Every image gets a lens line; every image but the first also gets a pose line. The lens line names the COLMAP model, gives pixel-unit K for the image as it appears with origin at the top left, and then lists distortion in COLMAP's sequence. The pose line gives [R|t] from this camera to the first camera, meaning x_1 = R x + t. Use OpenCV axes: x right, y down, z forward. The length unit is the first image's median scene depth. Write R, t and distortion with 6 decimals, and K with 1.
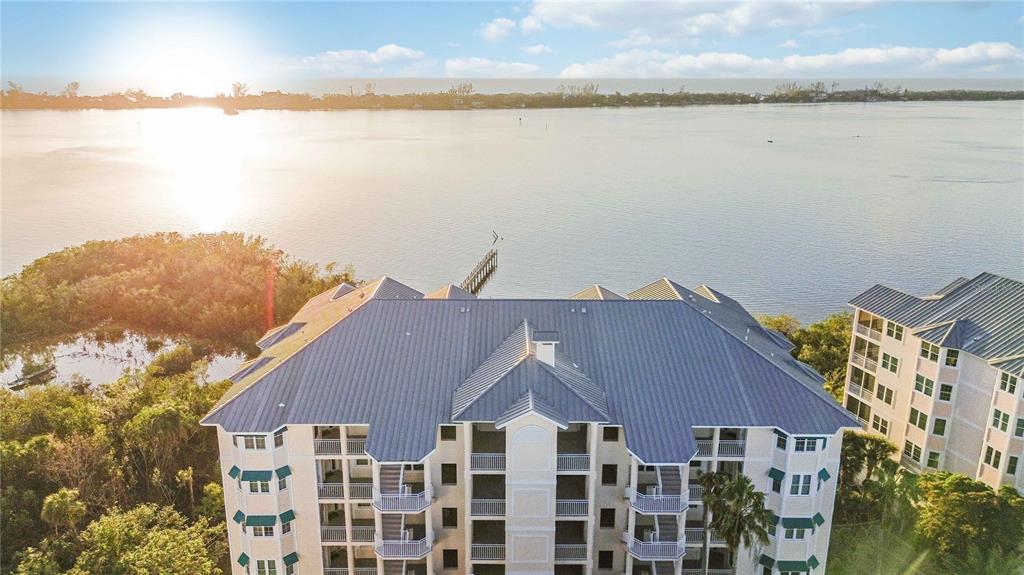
lens RADIAL K [[723.6, 0, 512.4], [0, 723.6, 282.8], [0, 0, 1]] dist [0.065238, -0.060675]
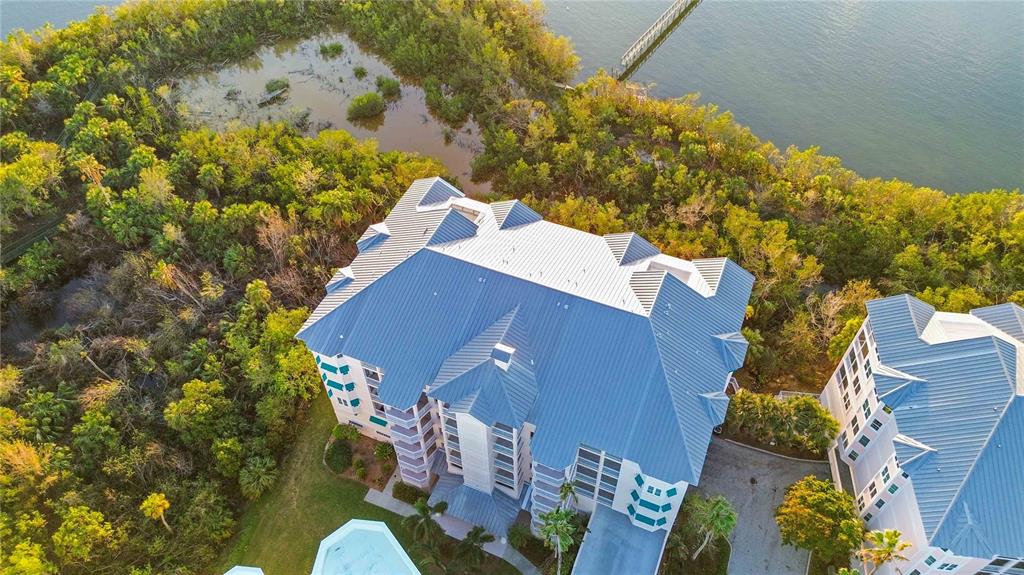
lens RADIAL K [[723.6, 0, 512.4], [0, 723.6, 282.8], [0, 0, 1]] dist [0.065238, -0.060675]
pose [[0.919554, 0.288254, -0.267076, 0.400936], [-0.092317, 0.819091, 0.566187, -0.838766], [0.381965, -0.495984, 0.779809, -0.016972]]
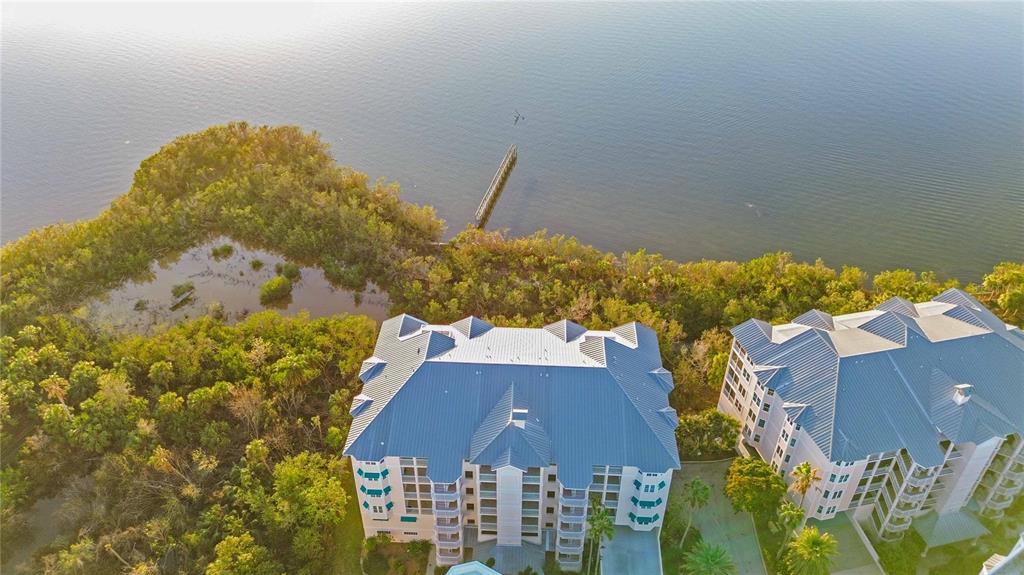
lens RADIAL K [[723.6, 0, 512.4], [0, 723.6, 282.8], [0, 0, 1]] dist [0.065238, -0.060675]
pose [[0.998831, 0.028457, -0.039062, 0.090339], [-0.013223, 0.938330, 0.345487, -0.896786], [0.046485, -0.344567, 0.937610, -0.639078]]
